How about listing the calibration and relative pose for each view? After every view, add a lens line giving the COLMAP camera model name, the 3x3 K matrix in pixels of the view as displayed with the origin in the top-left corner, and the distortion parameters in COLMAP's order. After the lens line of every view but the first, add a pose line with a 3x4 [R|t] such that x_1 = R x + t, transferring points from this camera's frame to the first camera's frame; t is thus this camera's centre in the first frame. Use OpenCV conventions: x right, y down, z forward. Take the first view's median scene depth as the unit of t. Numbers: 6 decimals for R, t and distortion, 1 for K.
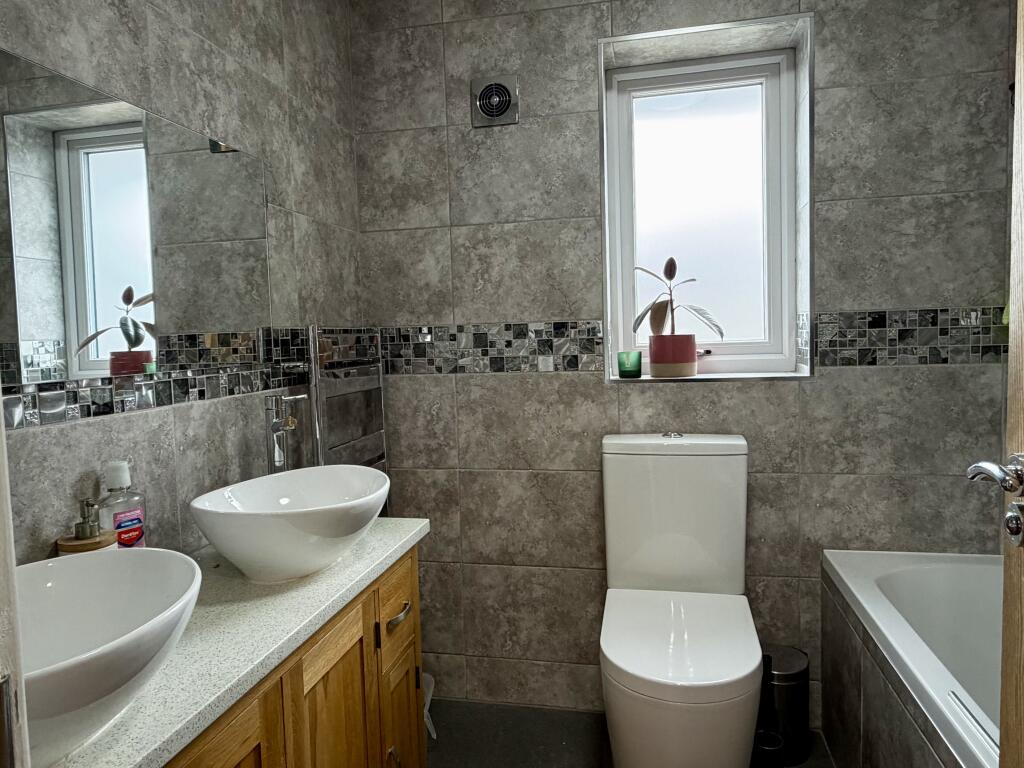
lens RADIAL K [[685.3, 0, 510.9], [0, 685.3, 382.5], [0, 0, 1]] dist [0.003217, 0.000872]
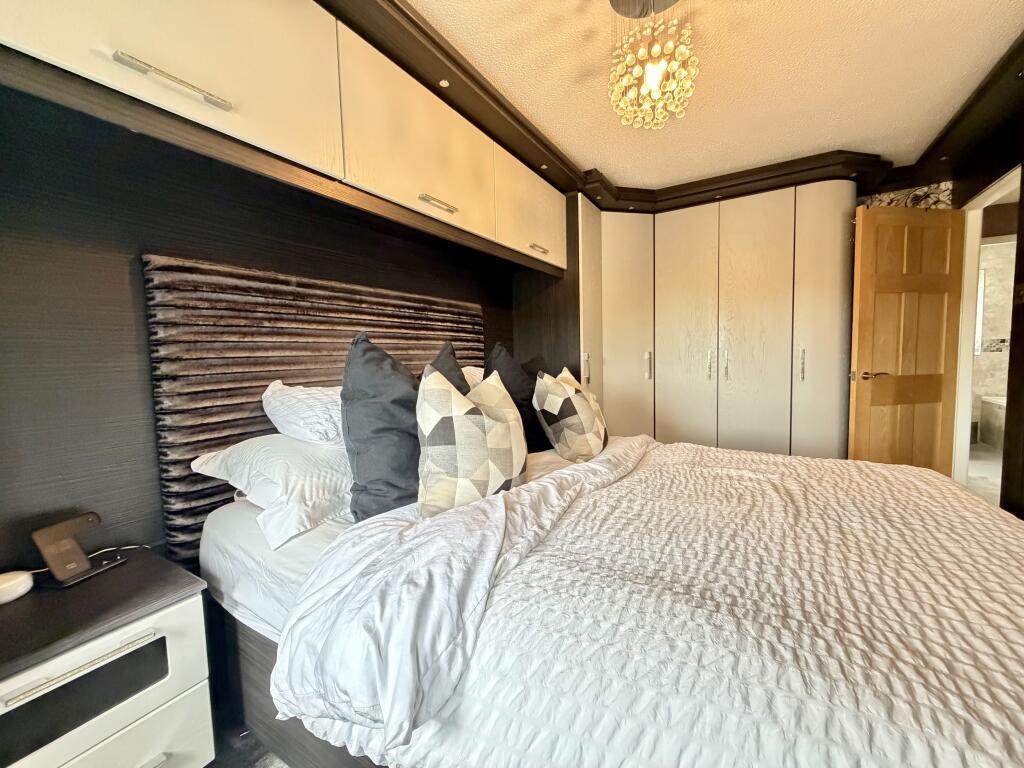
lens RADIAL K [[412.1, 0, 512.9], [0, 412.1, 383.1], [0, 0, 1]] dist [-0.001125, -0.000128]
pose [[0.949651, 0.025214, -0.312295, -1.507913], [-0.021410, 0.999649, 0.015604, 0.188768], [0.312579, -0.008132, 0.949857, -2.314462]]
